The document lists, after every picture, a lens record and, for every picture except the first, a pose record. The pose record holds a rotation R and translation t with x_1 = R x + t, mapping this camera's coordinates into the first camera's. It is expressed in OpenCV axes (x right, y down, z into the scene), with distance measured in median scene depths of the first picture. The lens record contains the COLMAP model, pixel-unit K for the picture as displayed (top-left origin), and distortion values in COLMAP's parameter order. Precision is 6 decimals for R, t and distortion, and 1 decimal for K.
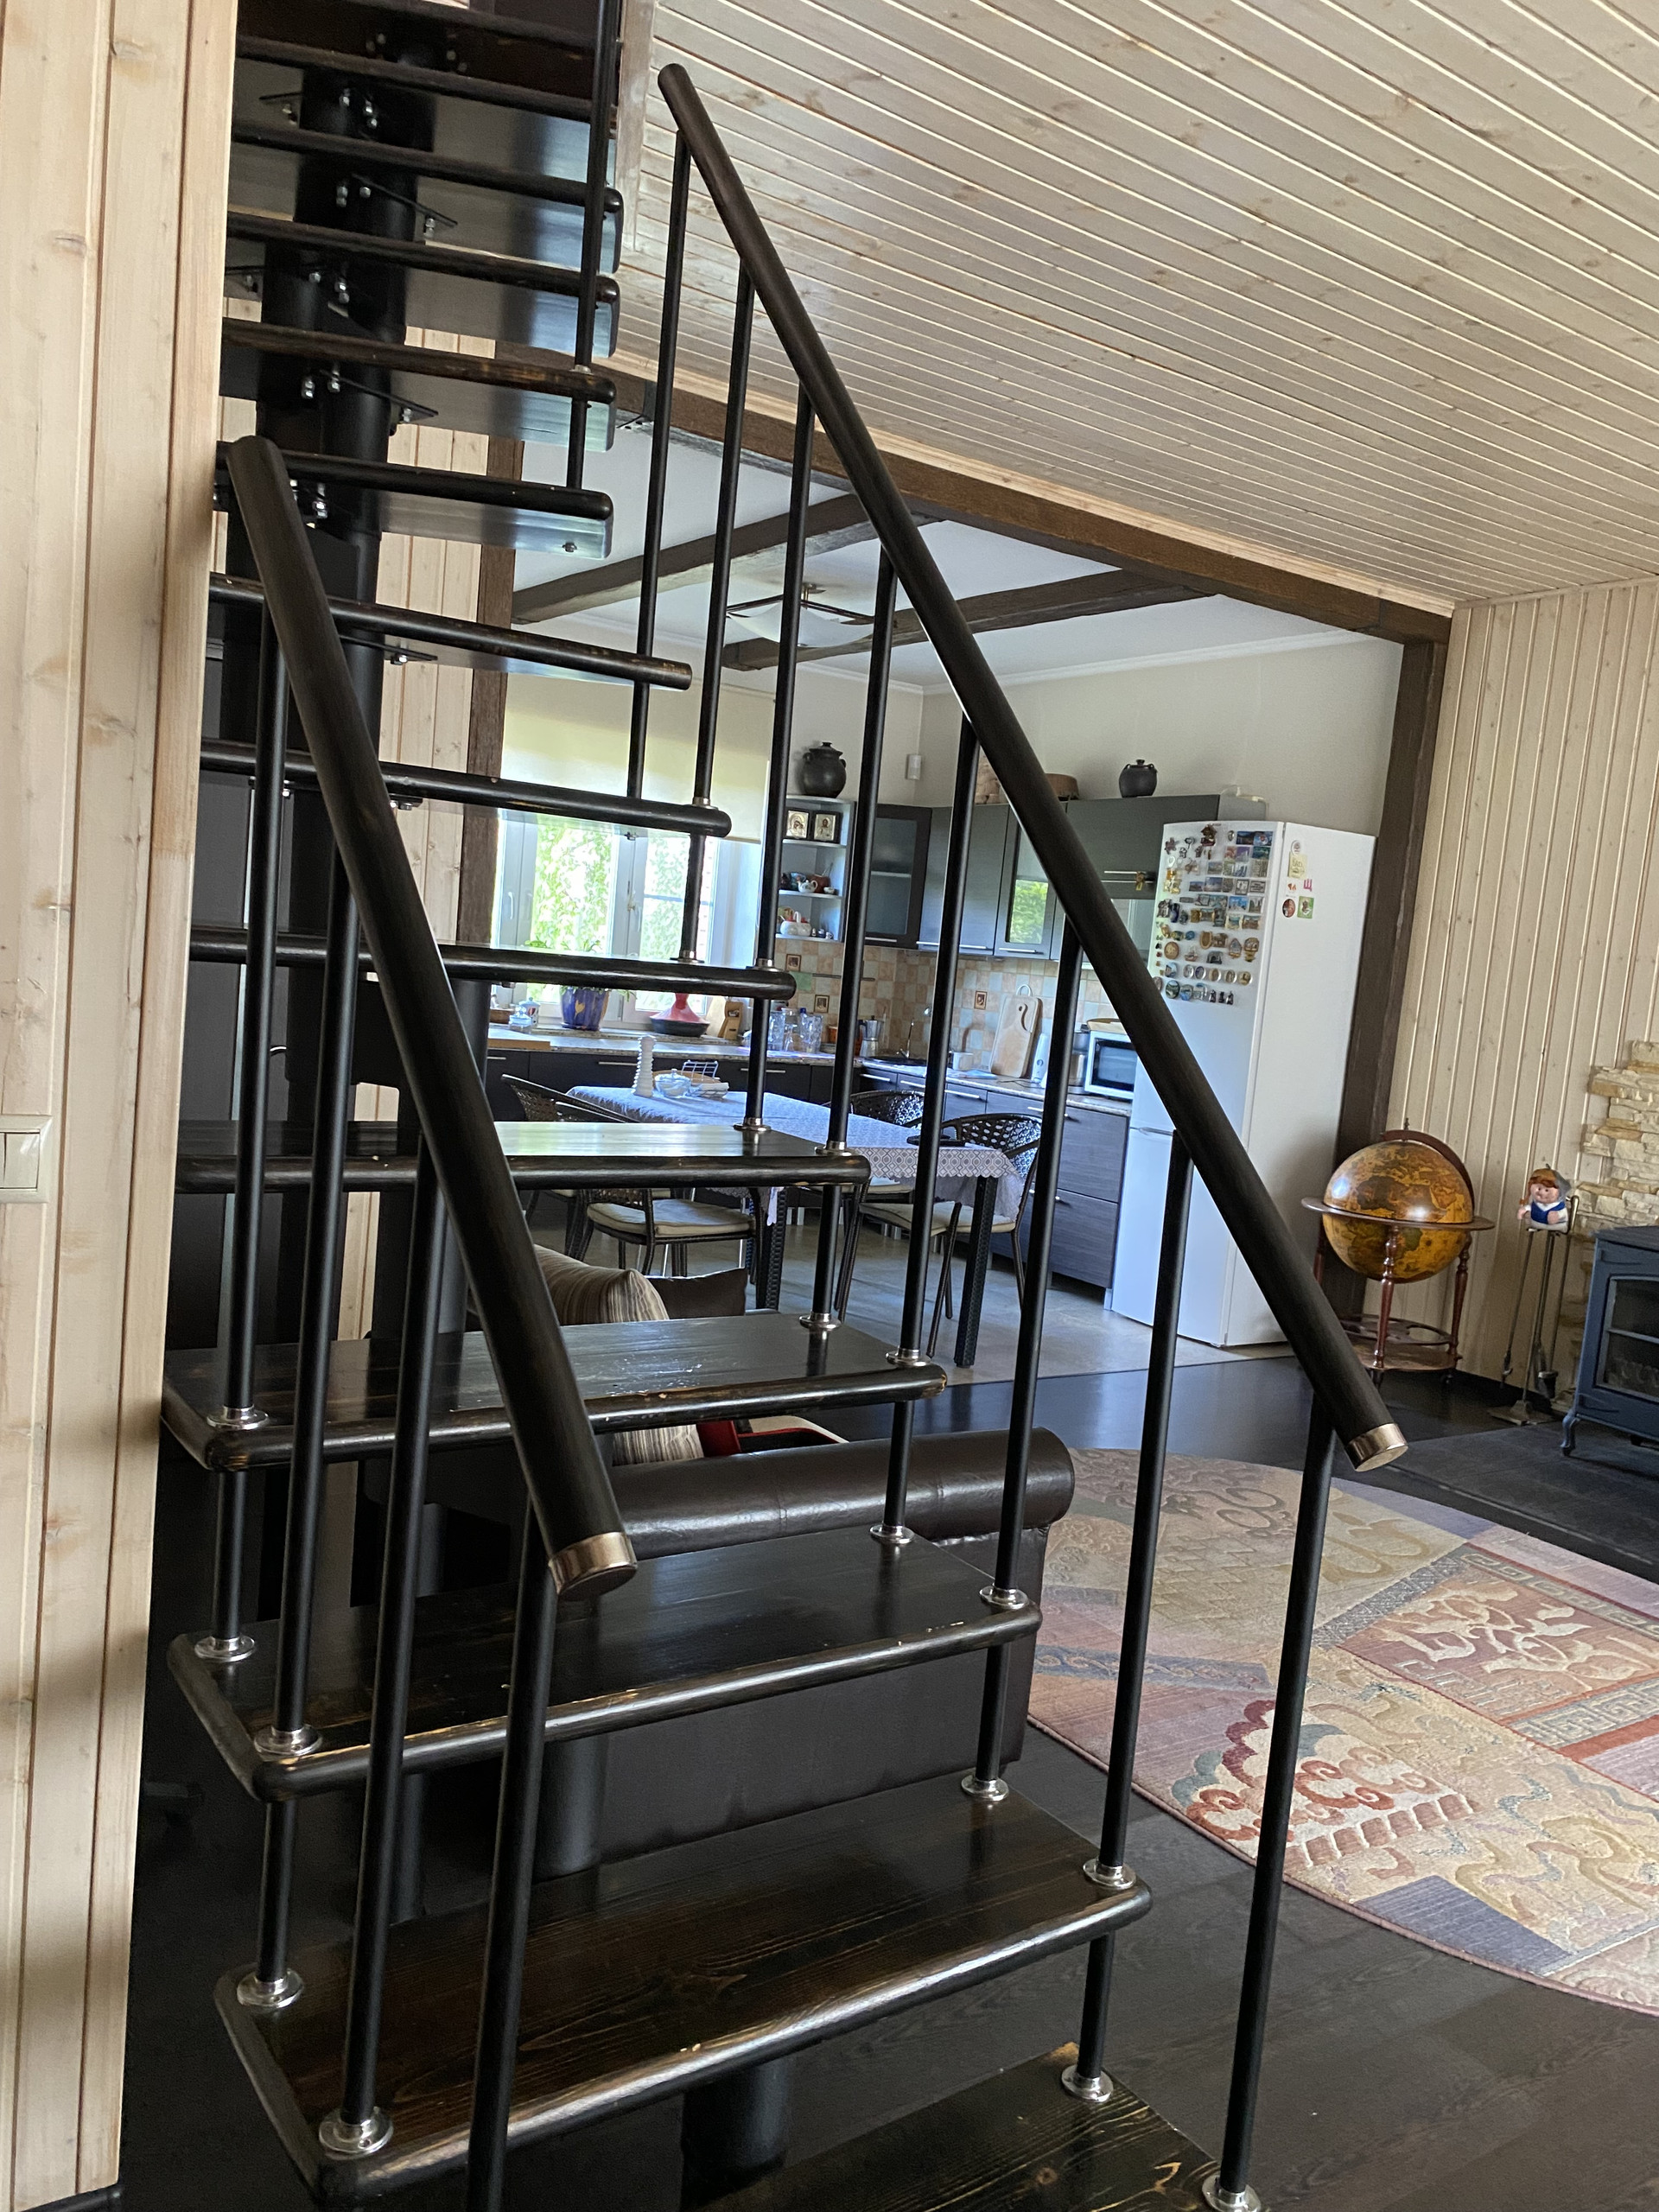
lens RADIAL K [[1657.3, 0, 876.1], [0, 1657.3, 1126.3], [0, 0, 1]] dist [0.014110, -0.002231]
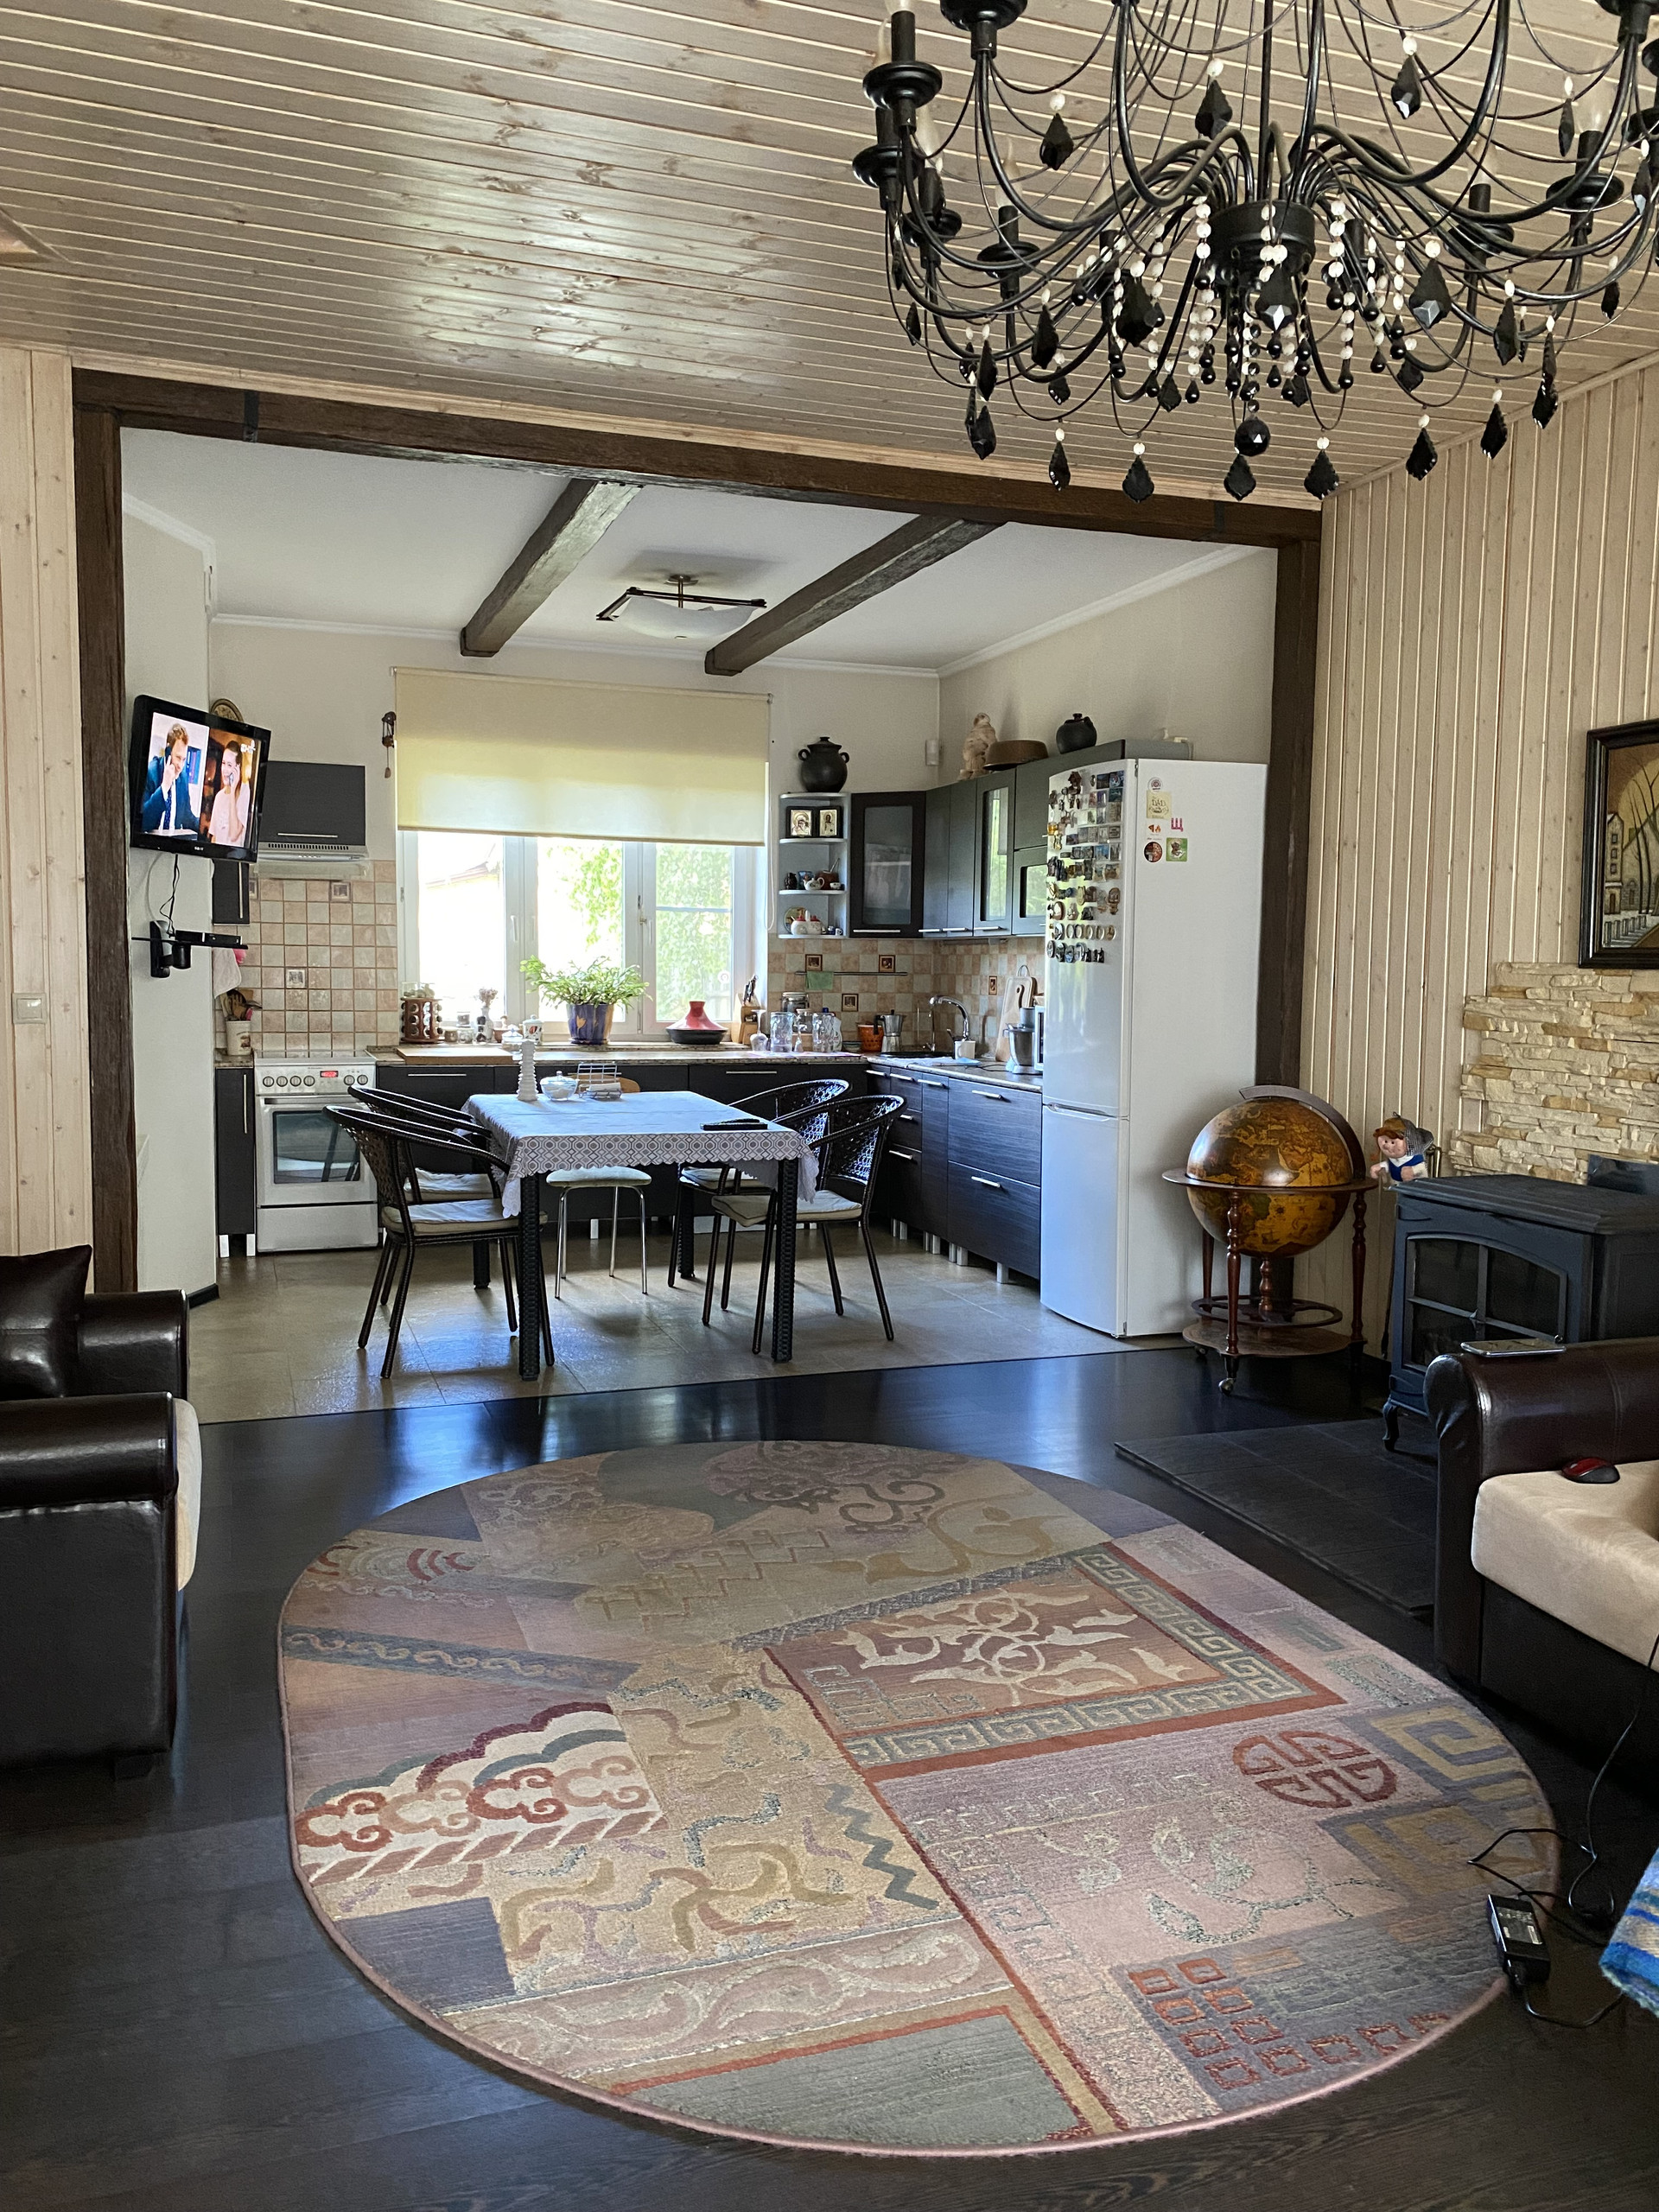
lens RADIAL K [[1657.3, 0, 982.9], [0, 1657.3, 1110.0], [0, 0, 1]] dist [0.014110, -0.002231]
pose [[0.963396, -0.059380, -0.261422, 0.422639], [0.051783, 0.998014, -0.035861, 0.041330], [0.263032, 0.021012, 0.964558, 0.109087]]
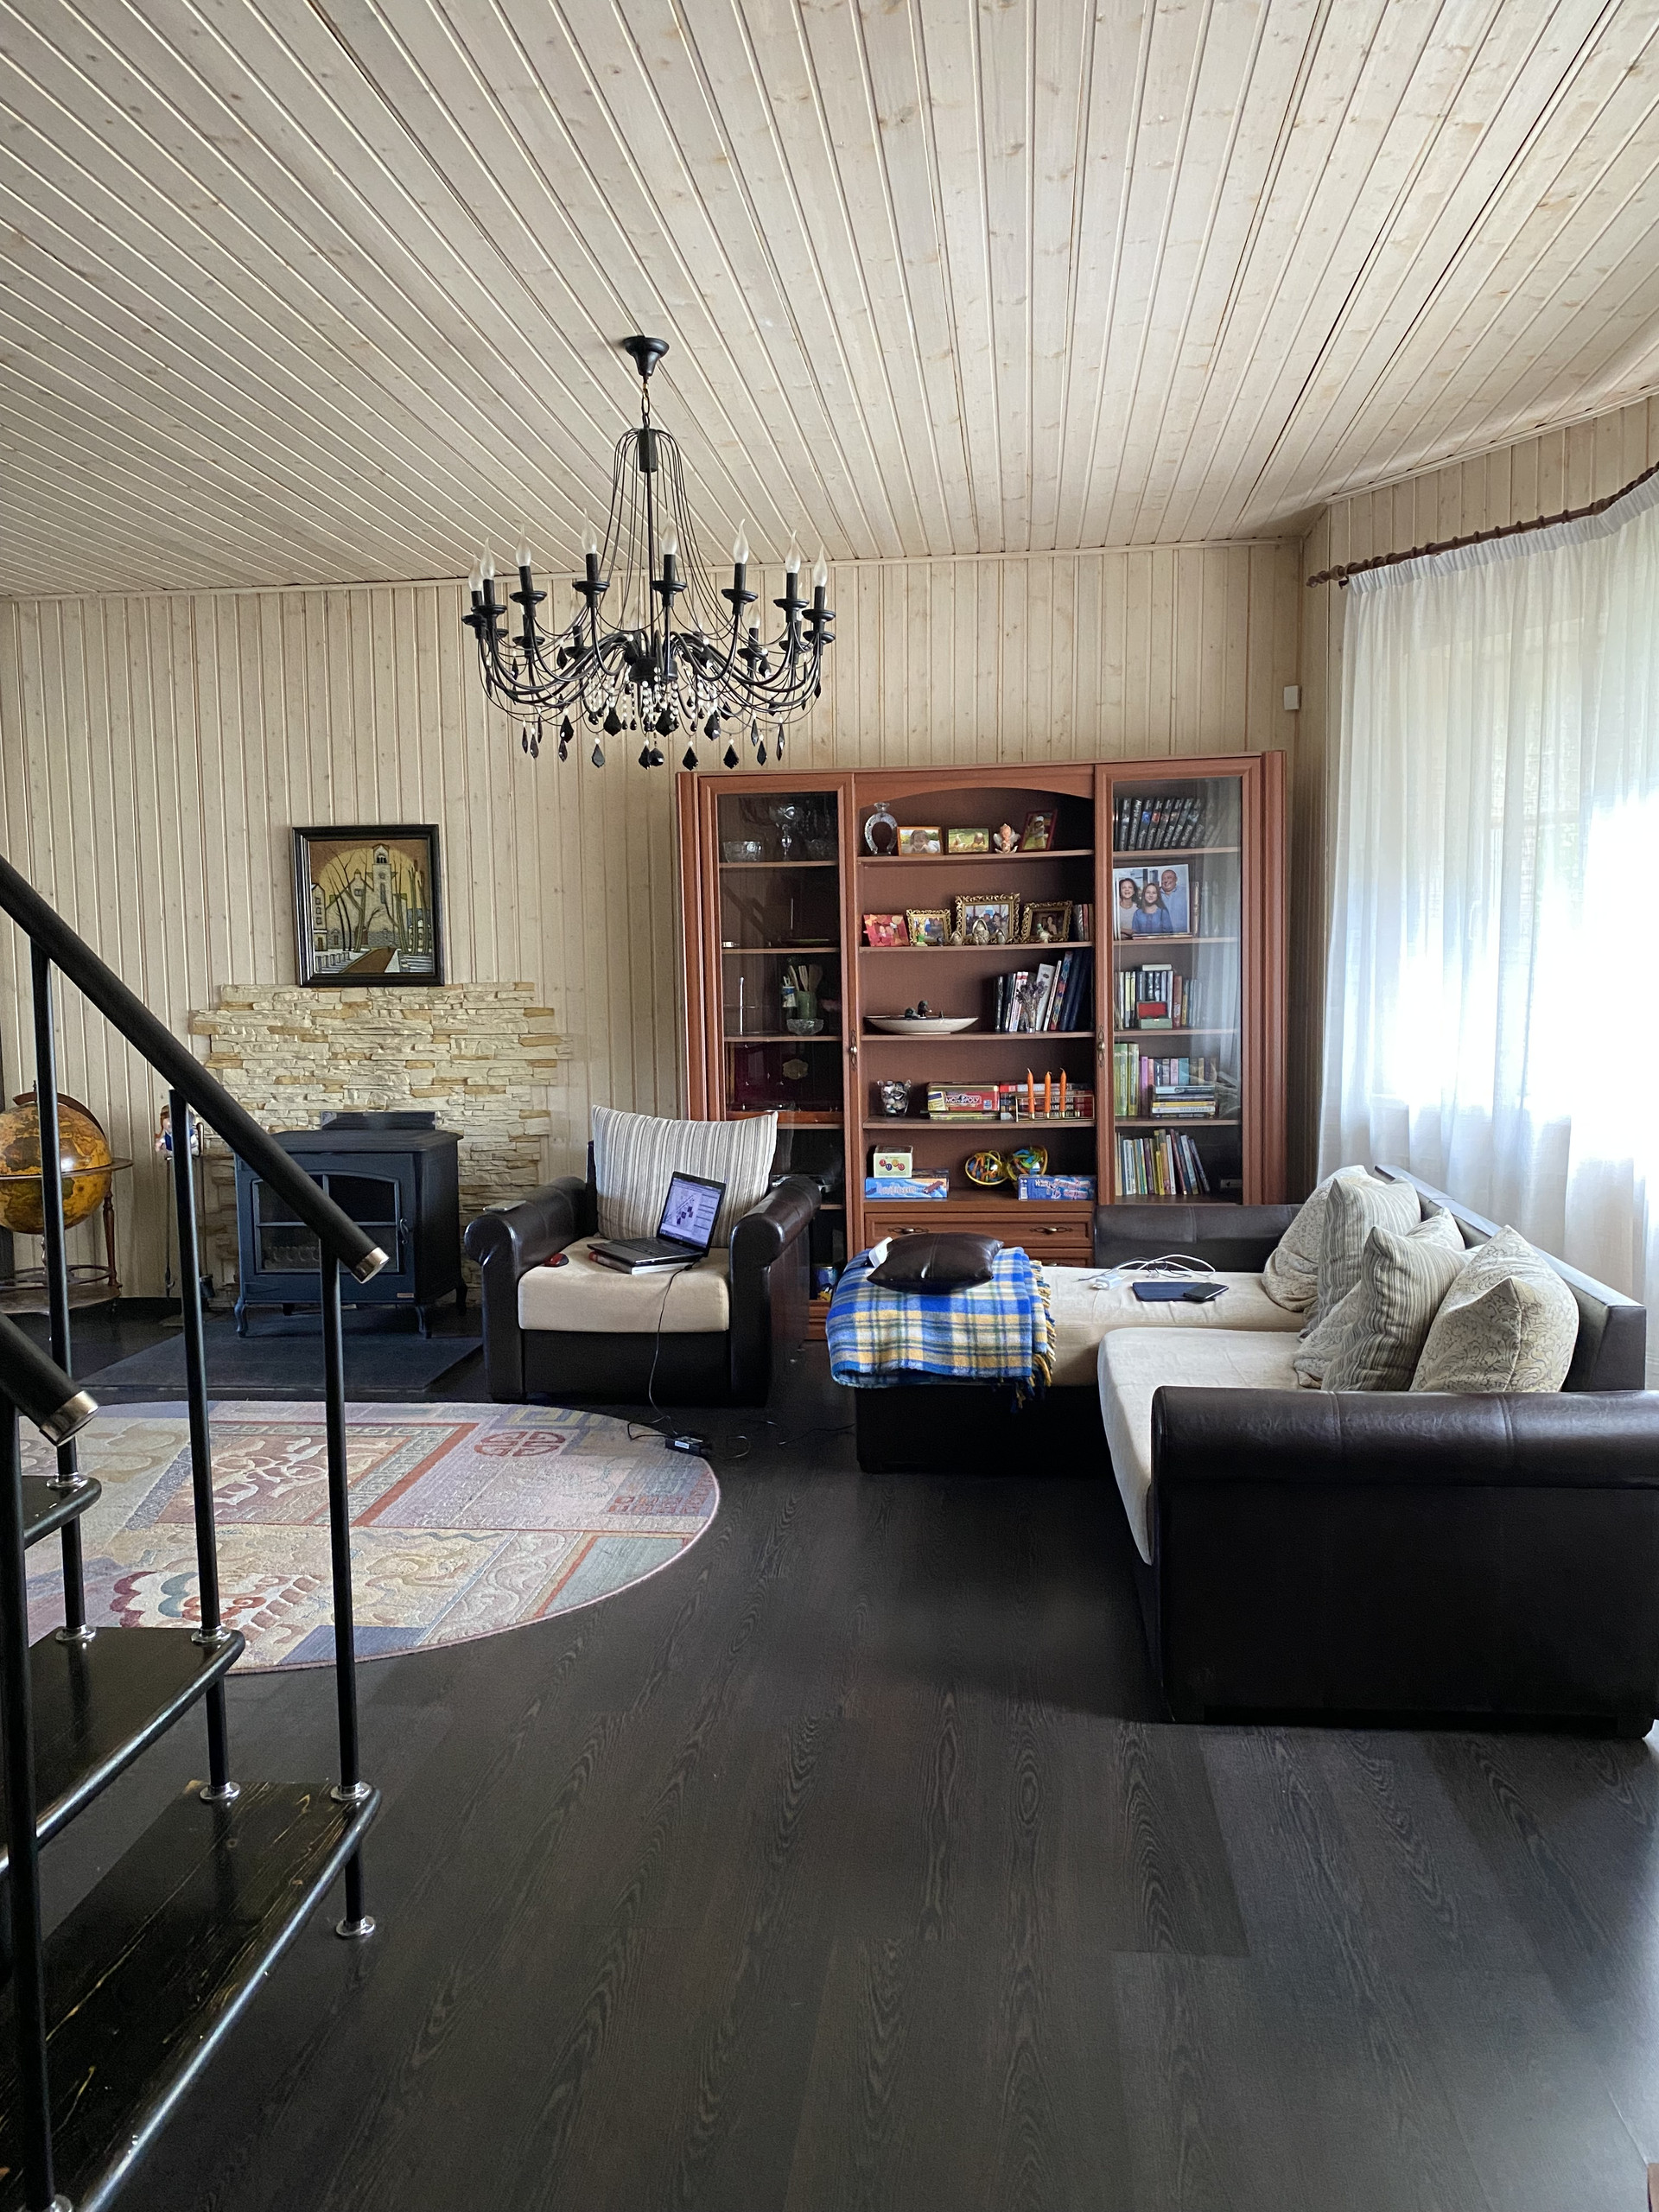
lens RADIAL K [[1657.3, 0, 836.6], [0, 1657.3, 1096.1], [0, 0, 1]] dist [0.014110, -0.002231]
pose [[0.643084, -0.166086, 0.747569, -0.161082], [0.153512, 0.984342, 0.086634, -0.008912], [-0.750252, 0.059048, 0.658510, -0.105051]]
